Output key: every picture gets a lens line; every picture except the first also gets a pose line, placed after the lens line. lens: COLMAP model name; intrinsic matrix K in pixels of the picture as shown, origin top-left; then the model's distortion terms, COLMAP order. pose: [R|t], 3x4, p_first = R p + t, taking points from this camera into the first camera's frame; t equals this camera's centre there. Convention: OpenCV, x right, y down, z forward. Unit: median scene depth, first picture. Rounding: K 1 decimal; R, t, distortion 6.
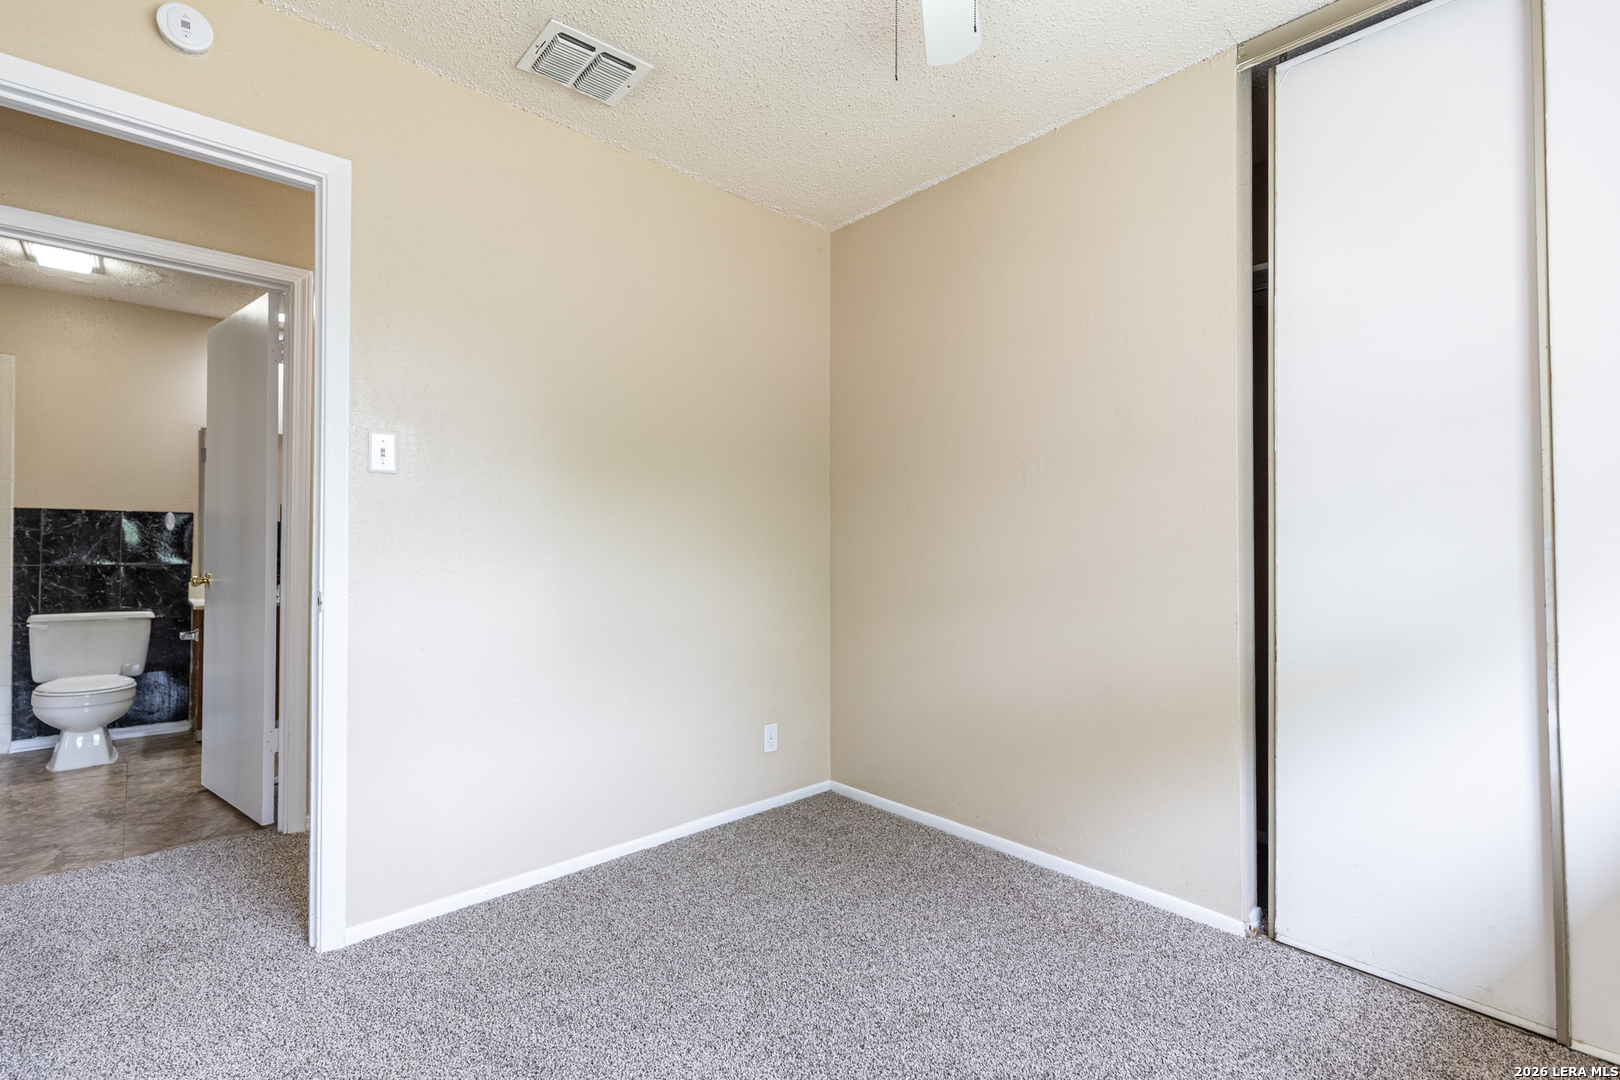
lens RADIAL K [[724.5, 0, 817.0], [0, 724.5, 535.7], [0, 0, 1]] dist [0.005513, 0.000008]
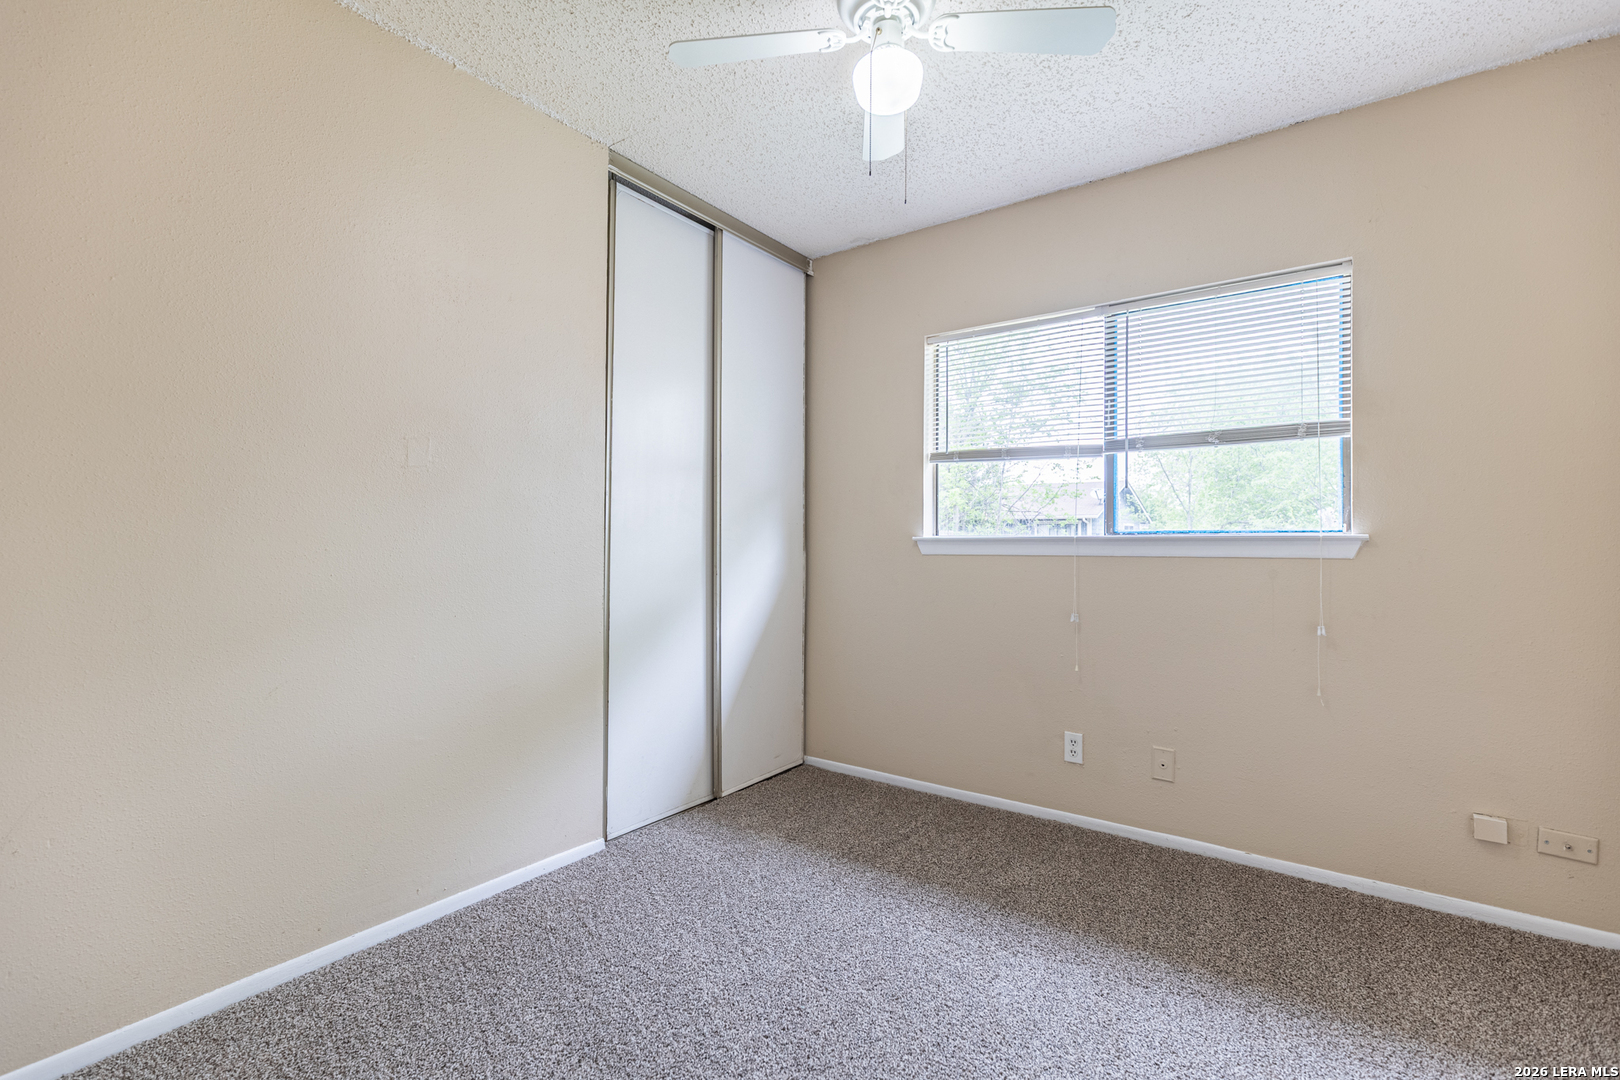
lens RADIAL K [[724.5, 0, 817.0], [0, 724.5, 535.7], [0, 0, 1]] dist [0.005513, 0.000008]
pose [[-0.192278, 0.007569, 0.981311, -0.687234], [-0.019854, 0.999736, -0.011602, 0.007243], [-0.981140, -0.021714, -0.192077, 0.820096]]
